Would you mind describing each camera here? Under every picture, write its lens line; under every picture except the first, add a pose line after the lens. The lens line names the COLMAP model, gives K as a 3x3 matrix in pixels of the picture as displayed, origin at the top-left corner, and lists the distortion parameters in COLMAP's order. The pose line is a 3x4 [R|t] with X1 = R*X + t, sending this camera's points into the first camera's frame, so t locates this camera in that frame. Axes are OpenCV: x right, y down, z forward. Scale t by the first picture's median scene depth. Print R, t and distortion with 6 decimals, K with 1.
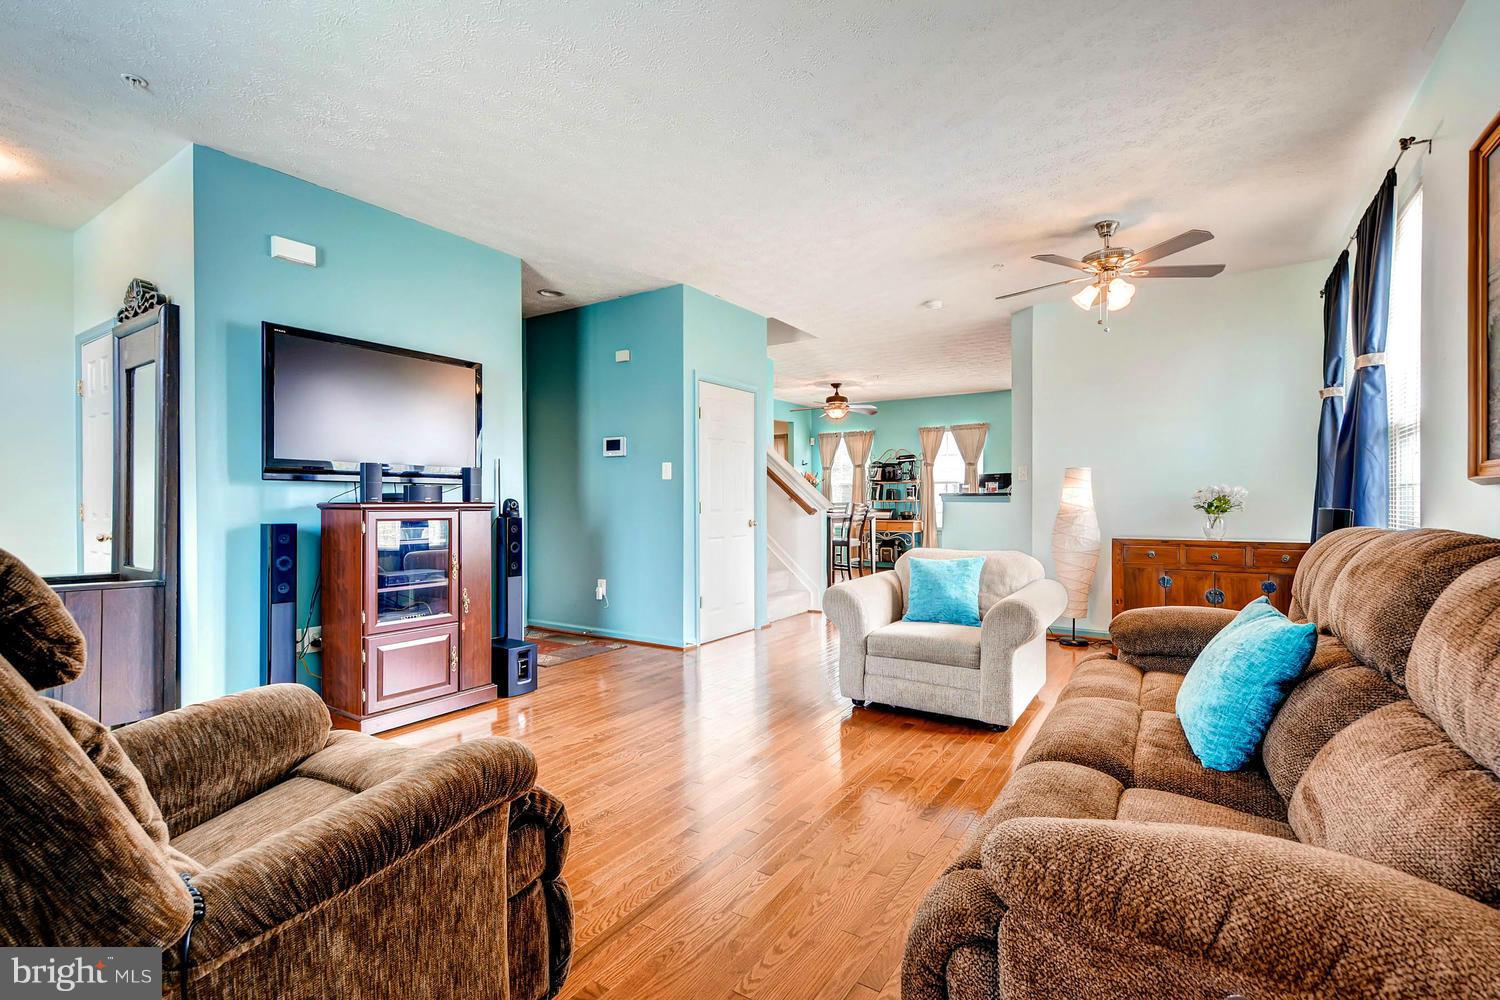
lens RADIAL K [[679.5, 0, 756.7], [0, 679.5, 498.3], [0, 0, 1]] dist [0.006848, -0.004172]
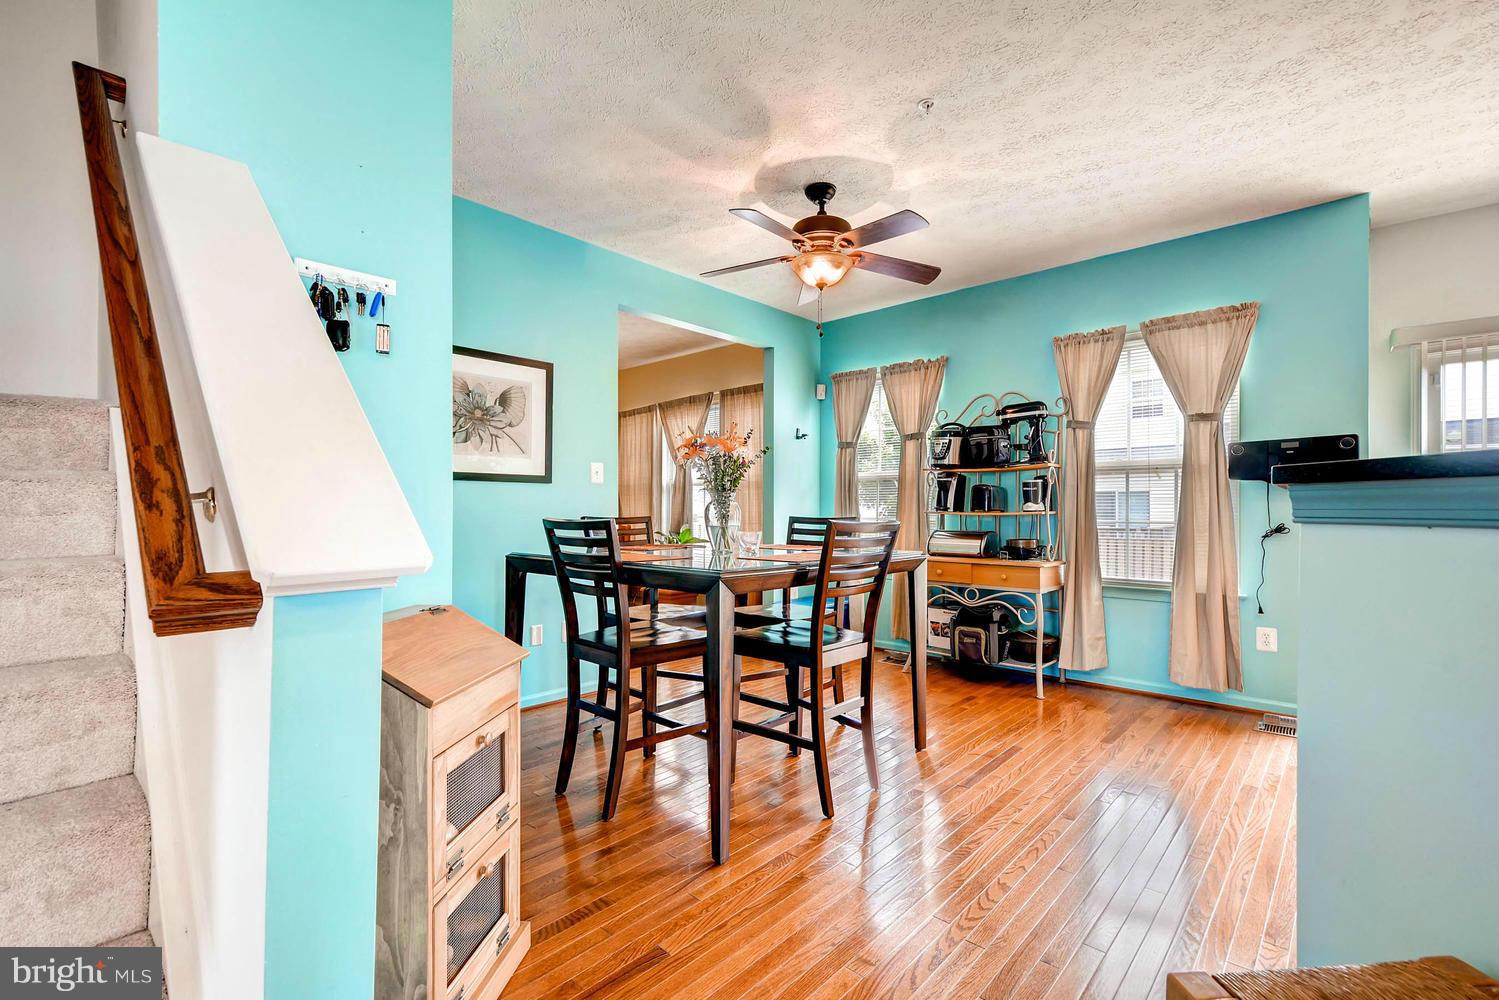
lens RADIAL K [[679.0, 0, 747.5], [0, 679.0, 500.4], [0, 0, 1]] dist [0.006848, -0.004172]
pose [[0.987128, 0.007663, -0.159749, 0.120867], [-0.009810, 0.999872, -0.012659, 0.002607], [0.159631, 0.014063, 0.987077, 0.561283]]
